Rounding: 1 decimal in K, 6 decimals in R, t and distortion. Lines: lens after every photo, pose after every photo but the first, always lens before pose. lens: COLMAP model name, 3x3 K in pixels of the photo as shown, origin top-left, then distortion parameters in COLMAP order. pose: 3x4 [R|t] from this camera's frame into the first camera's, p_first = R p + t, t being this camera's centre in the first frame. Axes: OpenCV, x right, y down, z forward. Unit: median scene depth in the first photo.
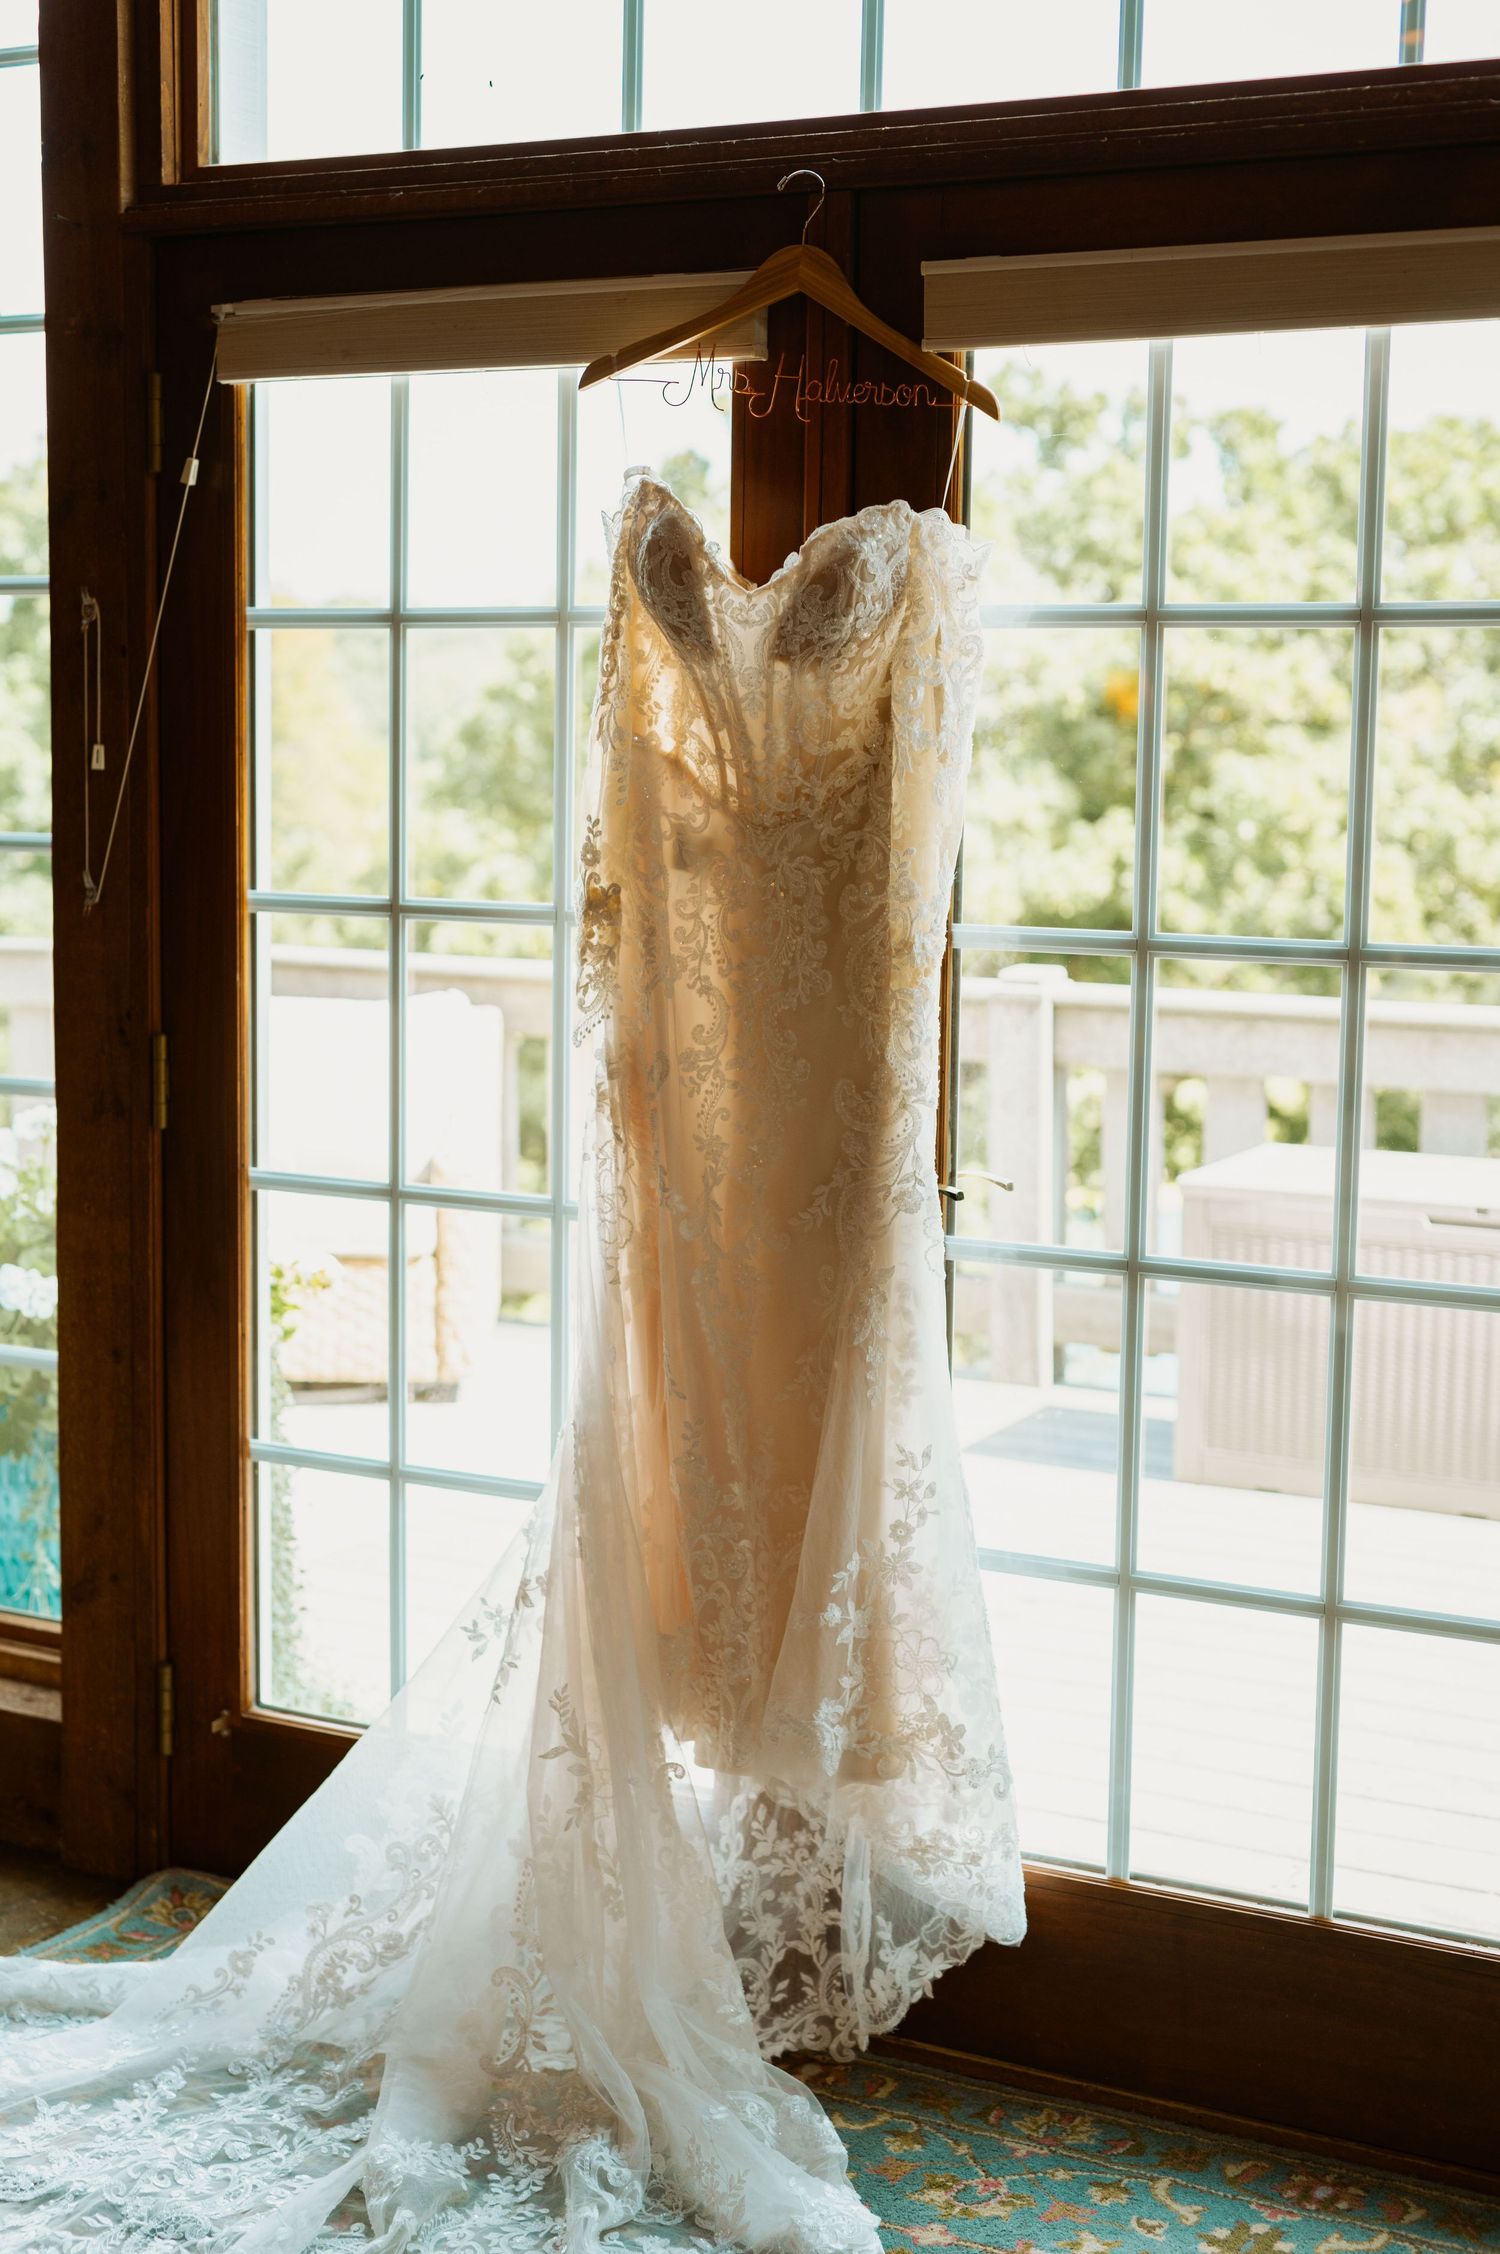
lens RADIAL K [[3224.3, 0, 750.0], [0, 3224.3, 1127.0], [0, 0, 1]] dist [-0.023097, -0.022041]
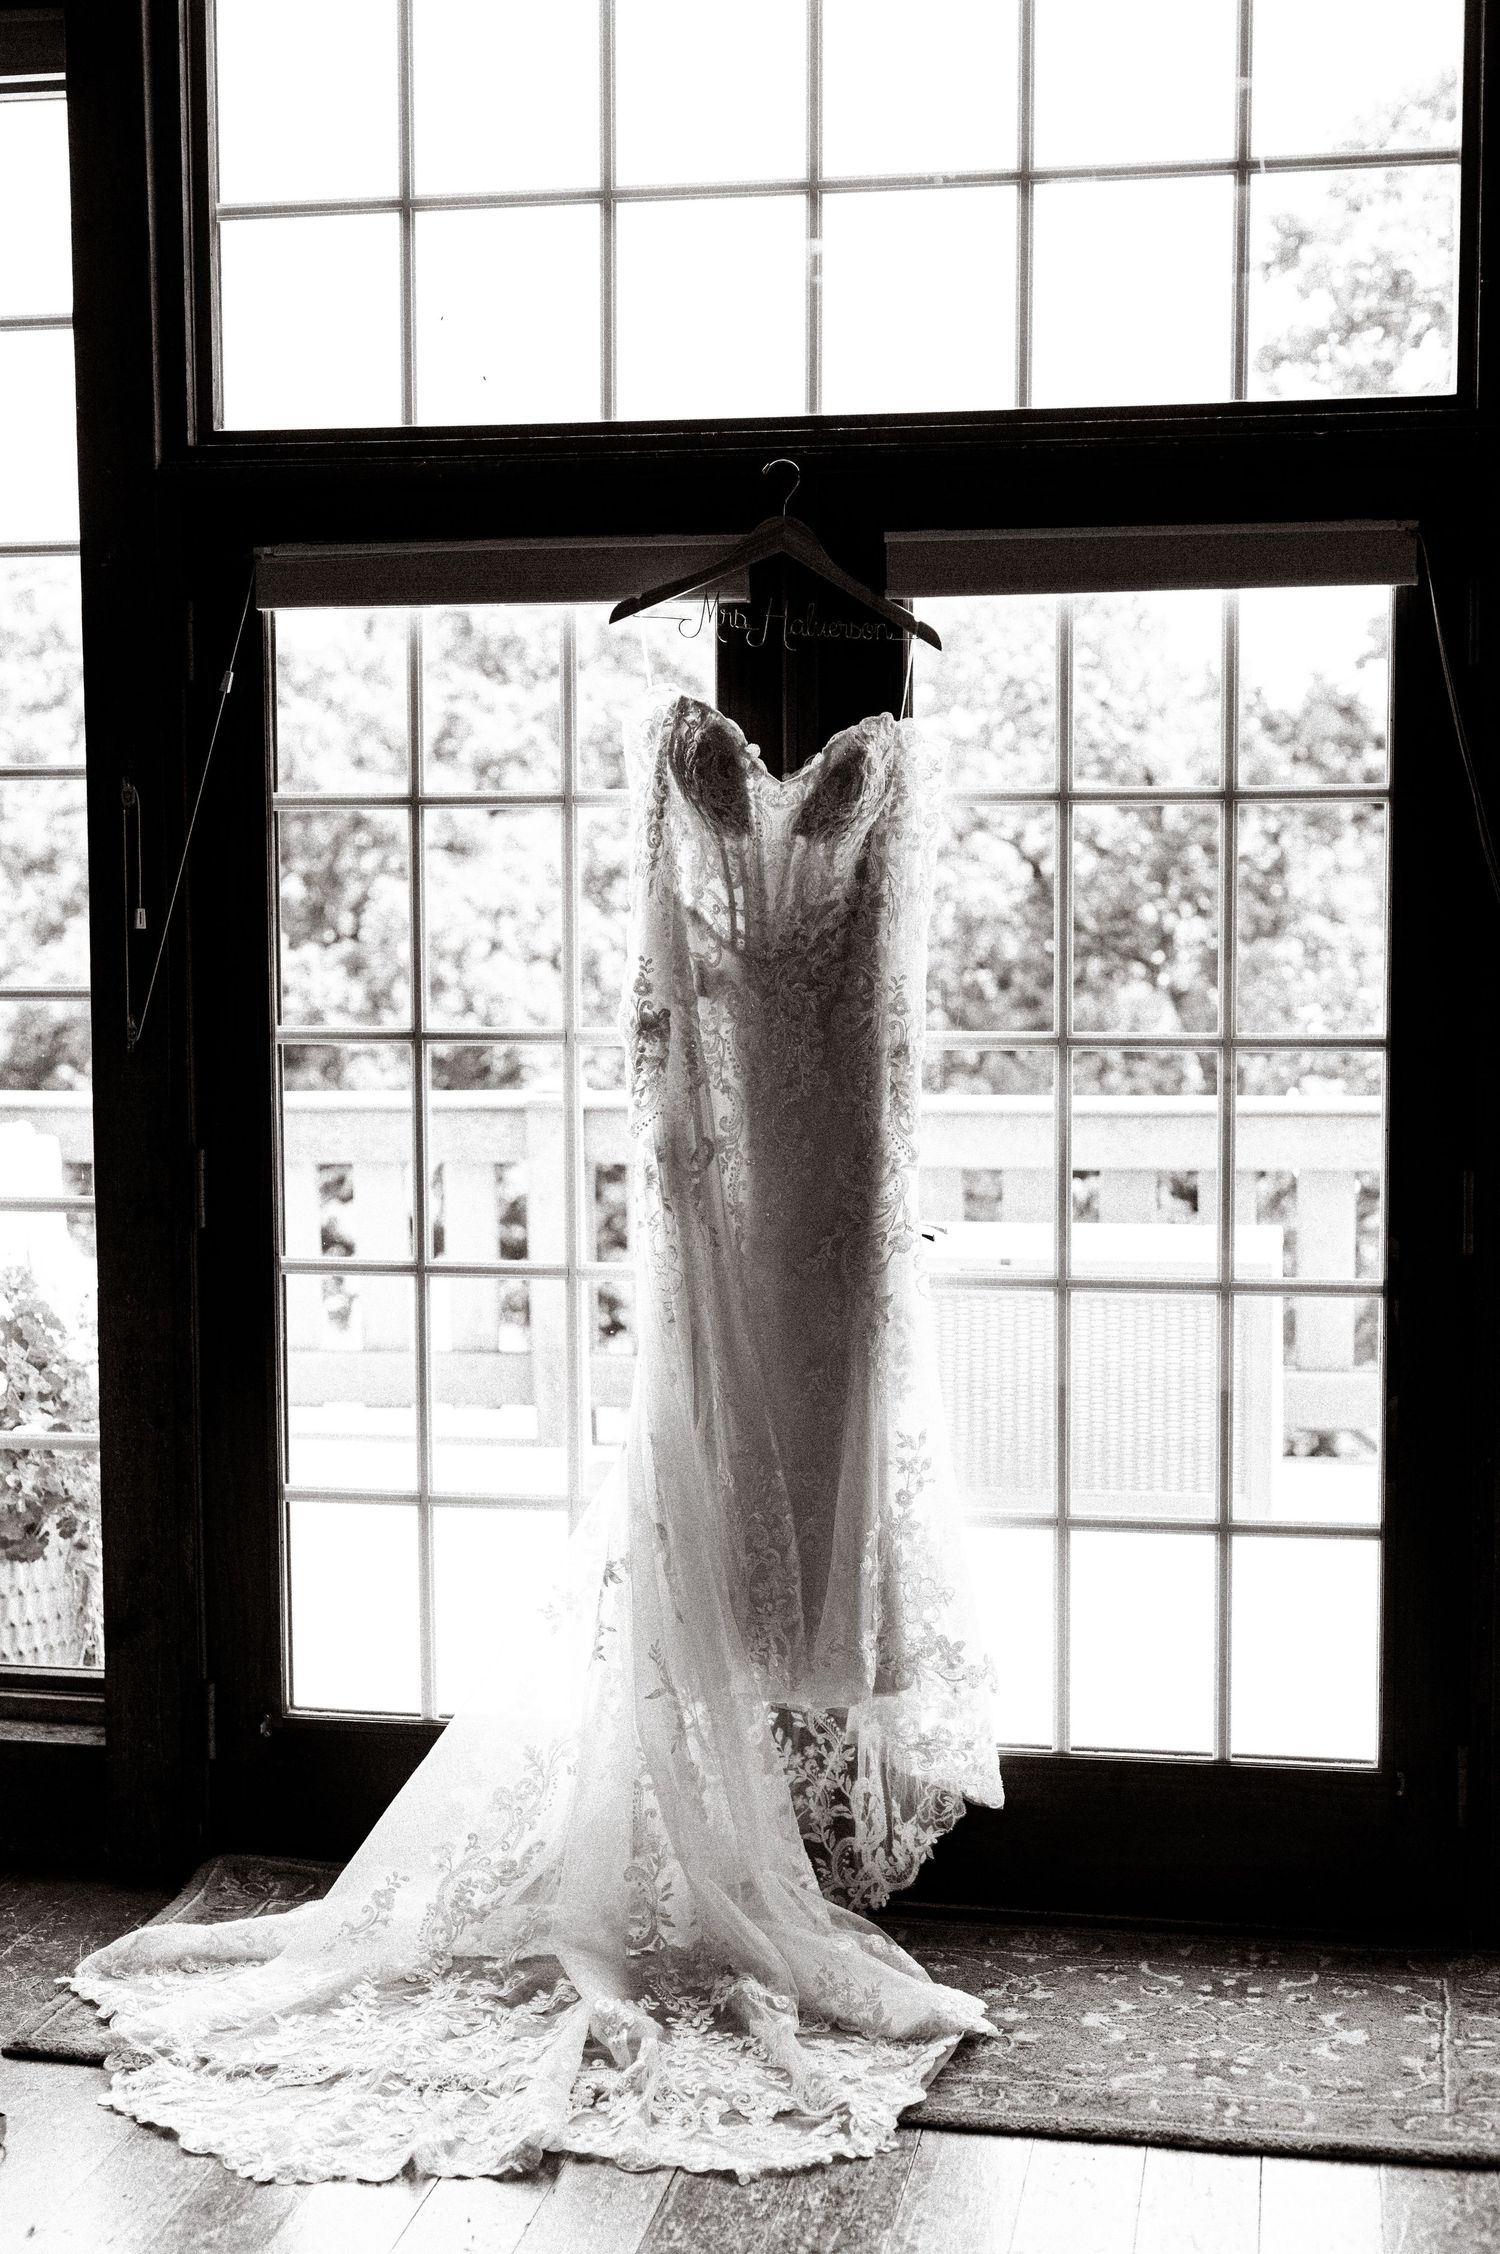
lens RADIAL K [[3307.3, 0, 750.0], [0, 3307.3, 1127.0], [0, 0, 1]] dist [-0.048838, -0.069541]
pose [[0.951958, -0.043008, 0.303193, -0.408161], [0.054543, 0.998070, -0.029676, 0.012176], [-0.301332, 0.044787, 0.952467, -0.257897]]
